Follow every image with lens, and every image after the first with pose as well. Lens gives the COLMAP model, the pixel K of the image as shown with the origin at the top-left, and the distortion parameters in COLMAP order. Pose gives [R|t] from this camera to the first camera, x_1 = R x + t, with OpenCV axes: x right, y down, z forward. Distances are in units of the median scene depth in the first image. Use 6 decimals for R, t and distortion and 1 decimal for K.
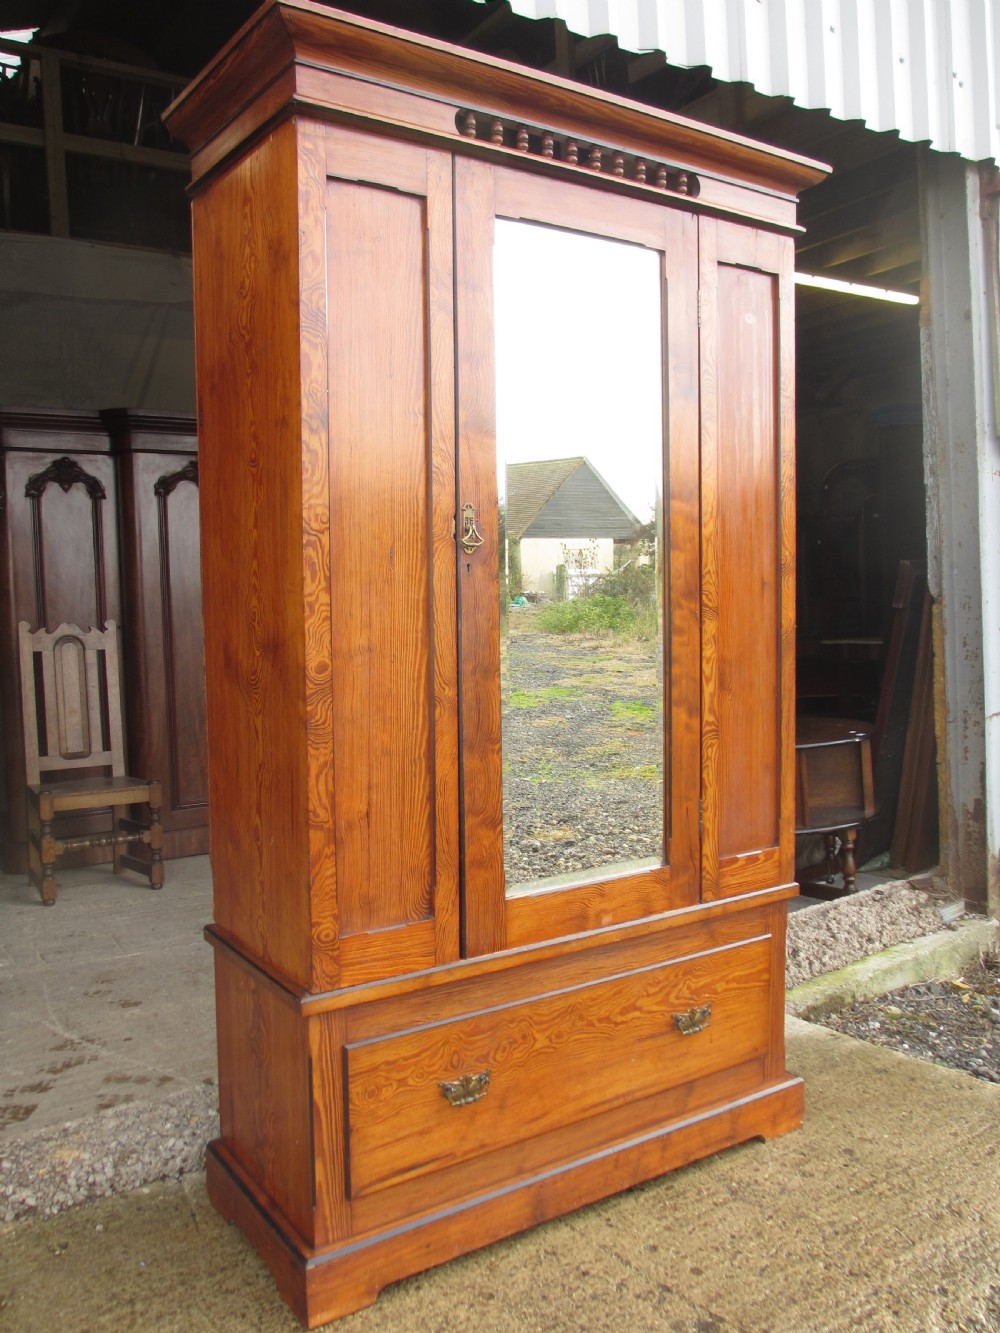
lens RADIAL K [[1116.9, 0, 498.7], [0, 1116.9, 656.9], [0, 0, 1]] dist [-0.045331, 0.023899]
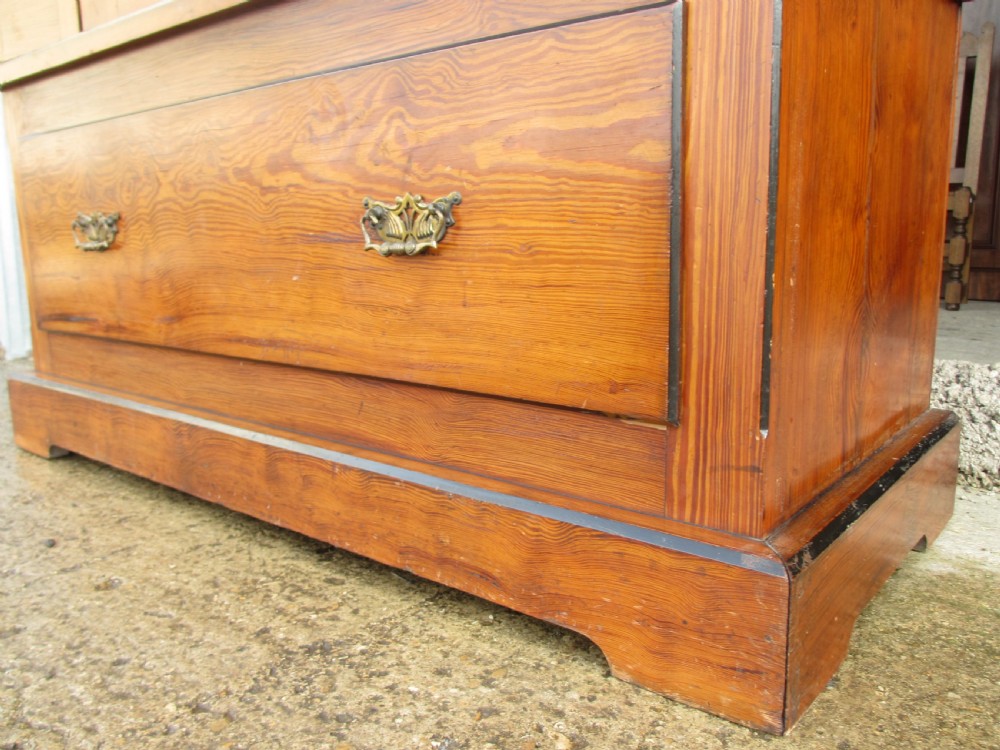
lens RADIAL K [[837.9, 0, 502.1], [0, 837.9, 369.1], [0, 0, 1]] dist [-0.045331, 0.023899]
pose [[0.281887, 0.174423, -0.943460, 0.488507], [-0.034766, 0.984548, 0.171631, 0.336786], [0.958818, -0.015580, 0.283595, 0.981544]]
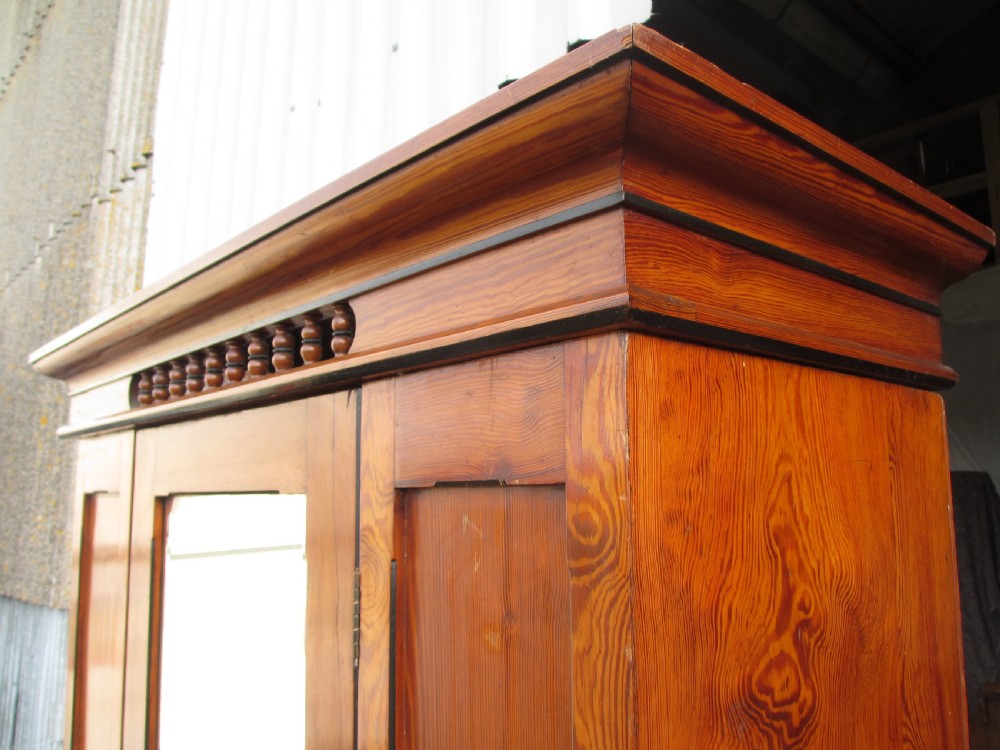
lens RADIAL K [[837.9, 0, 520.1], [0, 837.9, 376.4], [0, 0, 1]] dist [-0.045331, 0.023899]
pose [[0.124497, -0.132679, -0.983309, 0.495597], [-0.053043, 0.988712, -0.140124, -0.363438], [0.990801, 0.069602, 0.116054, 1.024986]]
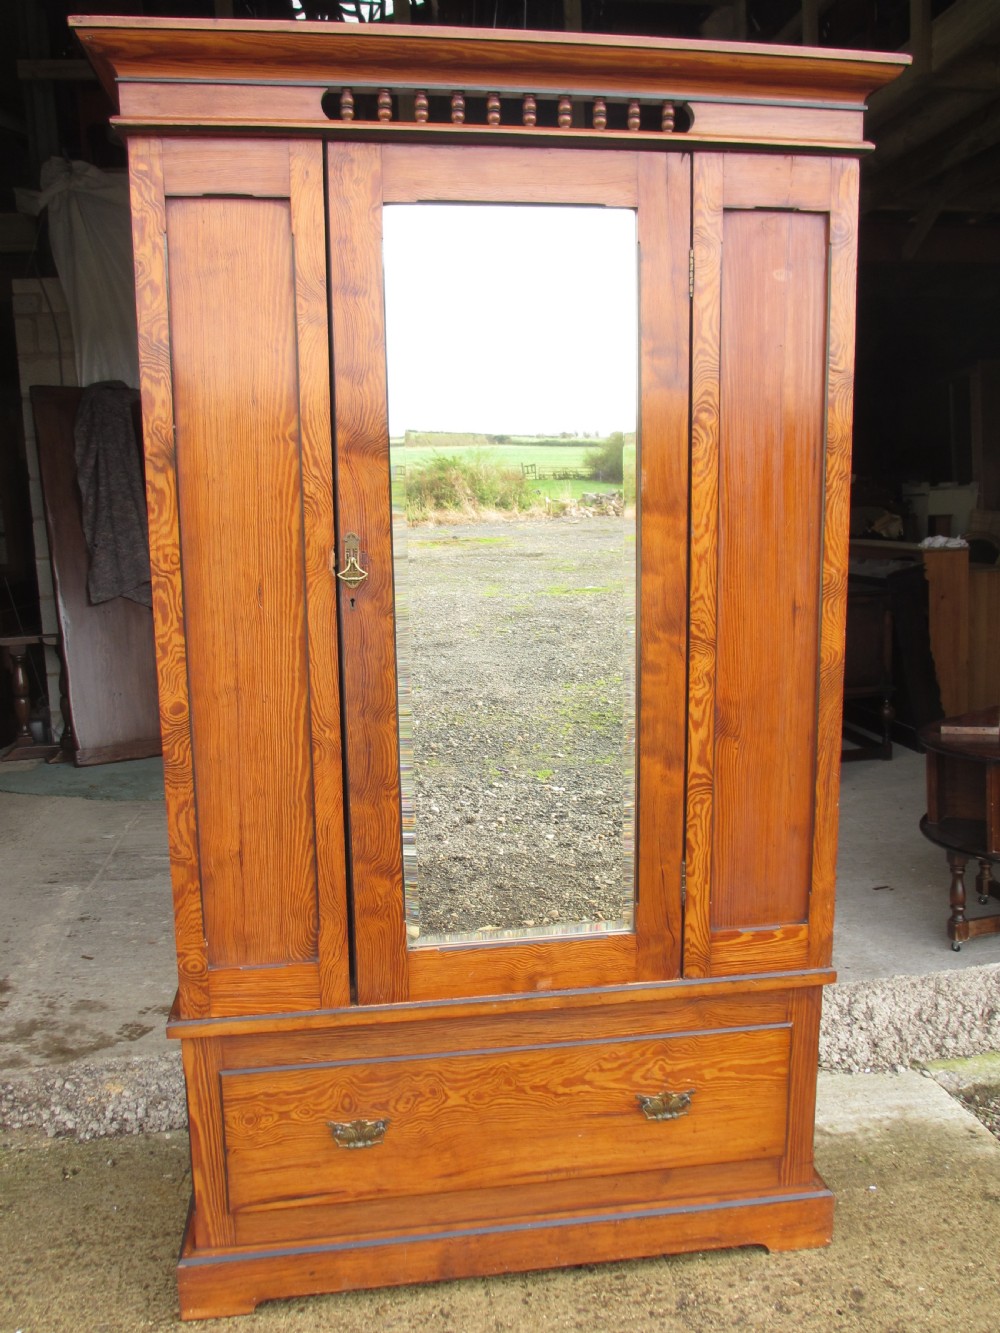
lens RADIAL K [[1116.9, 0, 491.6], [0, 1116.9, 658.3], [0, 0, 1]] dist [-0.045331, 0.023899]
pose [[0.901084, 0.067976, -0.428284, 0.416803], [-0.023547, 0.993850, 0.108199, -0.120208], [0.433005, -0.087412, 0.897143, 0.190182]]
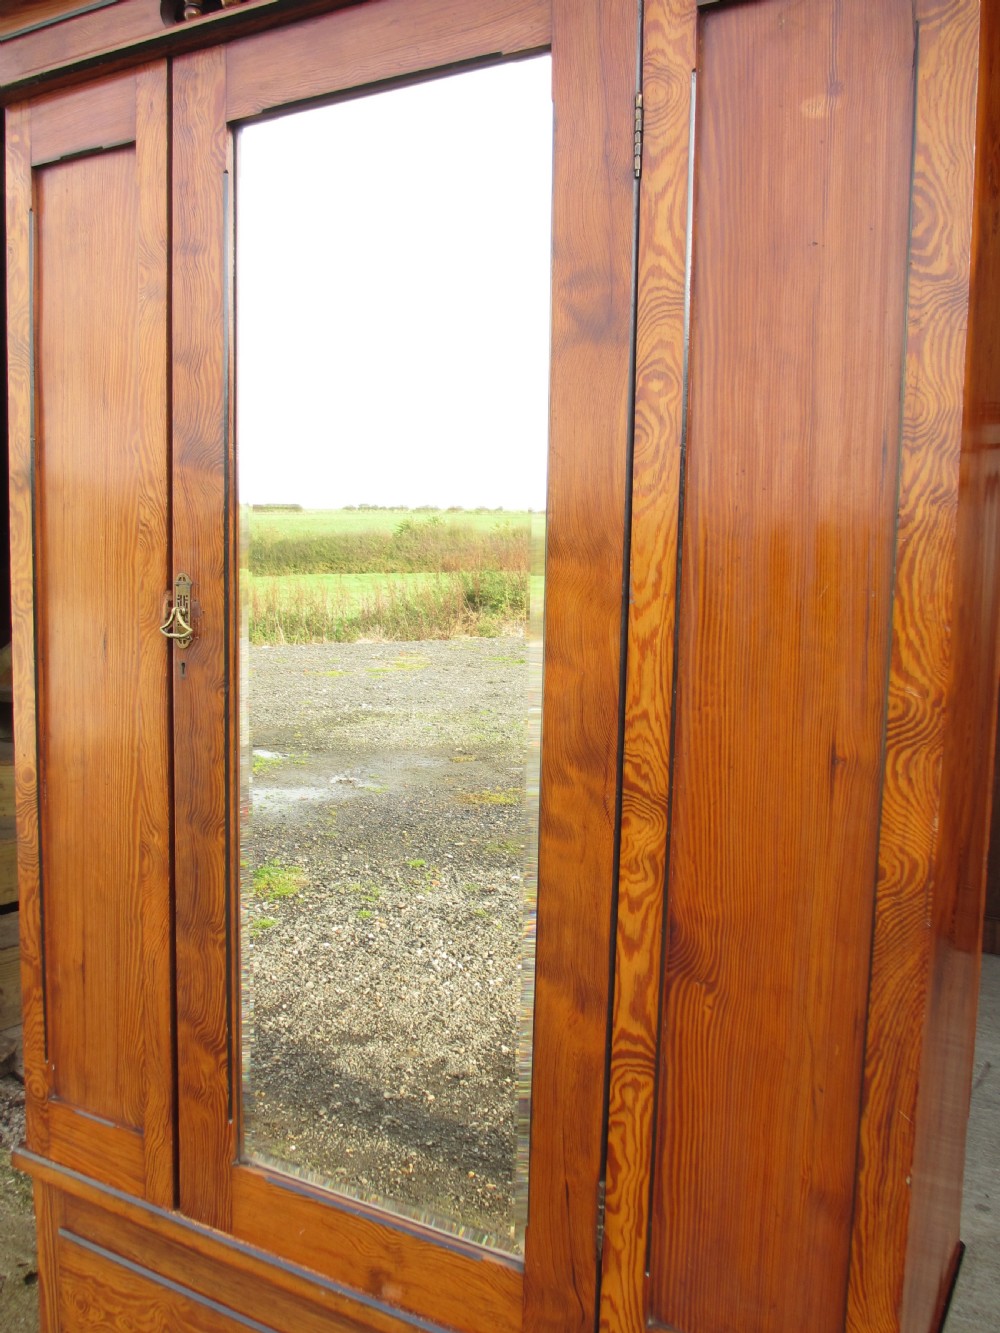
lens RADIAL K [[1116.9, 0, 491.4], [0, 1116.9, 665.6], [0, 0, 1]] dist [-0.045331, 0.023899]
pose [[0.433673, 0.099093, -0.895605, 0.583032], [-0.080515, 0.994220, 0.071017, -0.127272], [0.897466, 0.041312, 0.439145, 0.763053]]
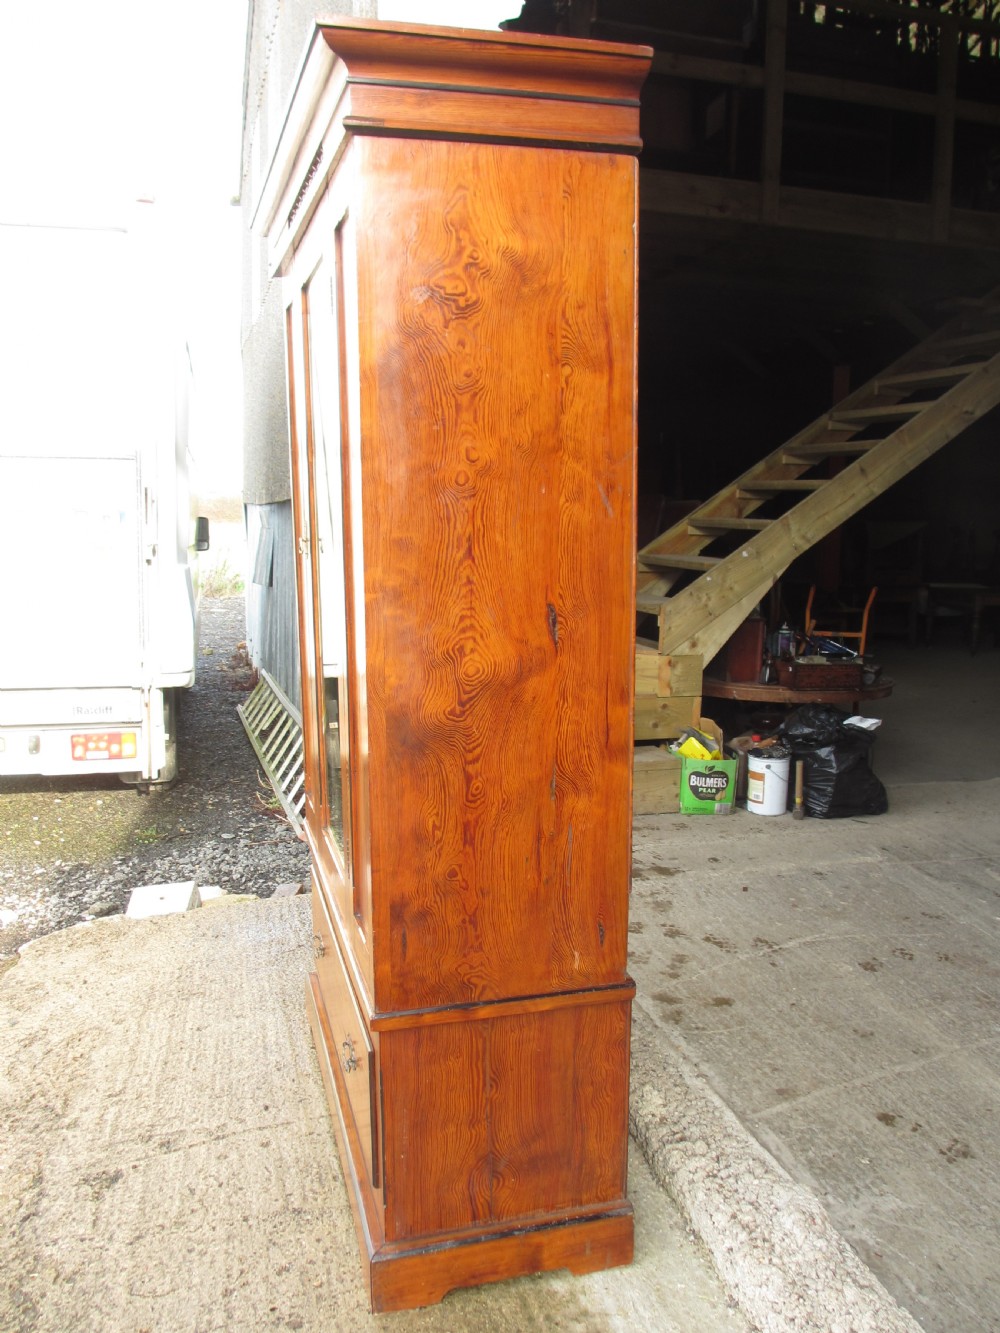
lens RADIAL K [[1116.9, 0, 493.9], [0, 1116.9, 653.6], [0, 0, 1]] dist [-0.045331, 0.023899]
pose [[-0.332074, 0.155062, -0.930421, 1.007717], [-0.042393, 0.982945, 0.178946, -0.199260], [0.942300, 0.098867, -0.319837, 1.440076]]
